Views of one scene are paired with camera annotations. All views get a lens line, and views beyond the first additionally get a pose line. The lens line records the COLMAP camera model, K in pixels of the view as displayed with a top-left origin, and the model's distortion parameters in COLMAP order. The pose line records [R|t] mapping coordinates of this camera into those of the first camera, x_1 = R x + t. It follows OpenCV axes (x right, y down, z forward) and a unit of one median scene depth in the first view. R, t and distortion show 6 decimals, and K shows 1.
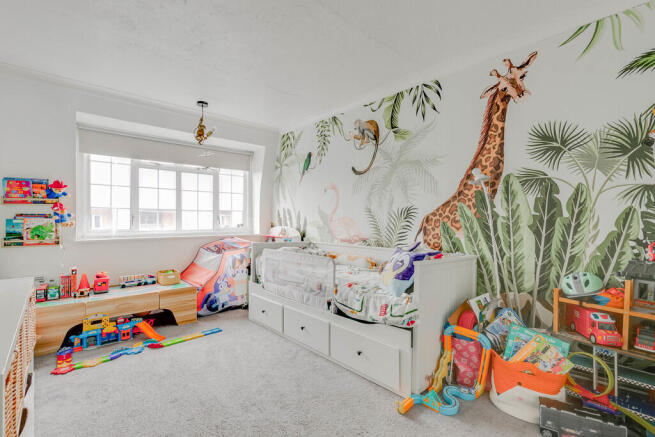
lens RADIAL K [[292.2, 0, 327.5], [0, 292.2, 218.5], [0, 0, 1]] dist [0.009992, -0.000588]
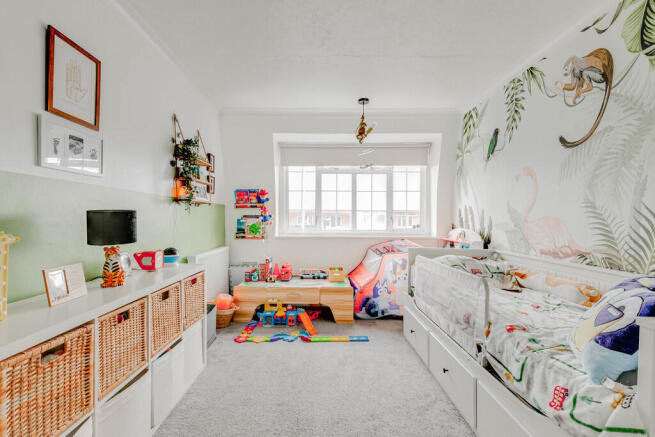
lens RADIAL K [[292.2, 0, 327.5], [0, 292.2, 218.5], [0, 0, 1]] dist [0.009992, -0.000588]
pose [[0.748680, 0.000058, -0.662932, 0.134992], [-0.000321, 1.000000, -0.000275, -0.000416], [0.662932, 0.000418, 0.748680, 0.201766]]
